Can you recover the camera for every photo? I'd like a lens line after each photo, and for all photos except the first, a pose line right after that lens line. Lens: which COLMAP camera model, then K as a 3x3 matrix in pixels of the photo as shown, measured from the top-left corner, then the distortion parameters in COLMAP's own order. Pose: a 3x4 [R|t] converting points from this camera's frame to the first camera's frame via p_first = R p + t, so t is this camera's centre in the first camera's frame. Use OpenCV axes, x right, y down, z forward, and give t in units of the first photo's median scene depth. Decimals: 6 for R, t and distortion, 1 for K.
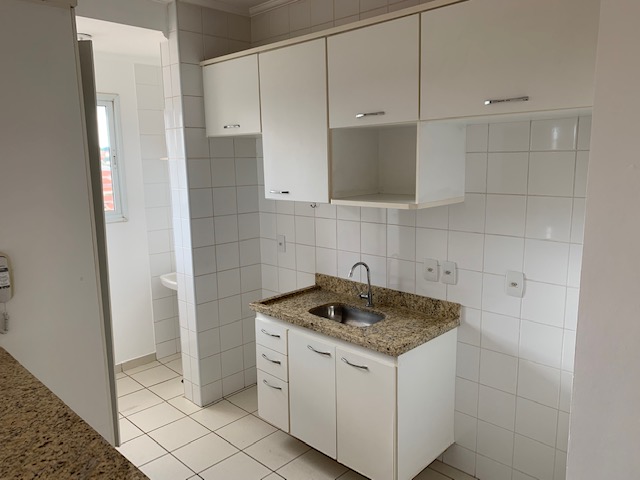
lens RADIAL K [[486.0, 0, 322.2], [0, 486.0, 240.5], [0, 0, 1]] dist [0.017851, -0.039591]
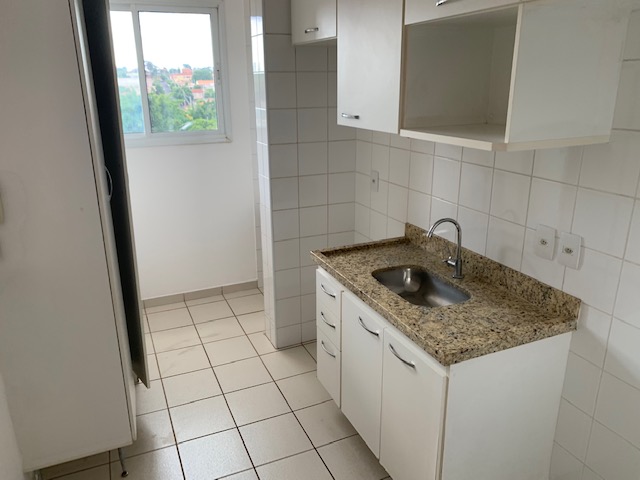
lens RADIAL K [[486.0, 0, 315.9], [0, 486.0, 236.5], [0, 0, 1]] dist [0.017851, -0.039591]
pose [[0.924394, 0.124994, -0.360378, 0.163781], [-0.070880, 0.984619, 0.159693, -0.031338], [0.374796, -0.122075, 0.919035, 0.246255]]
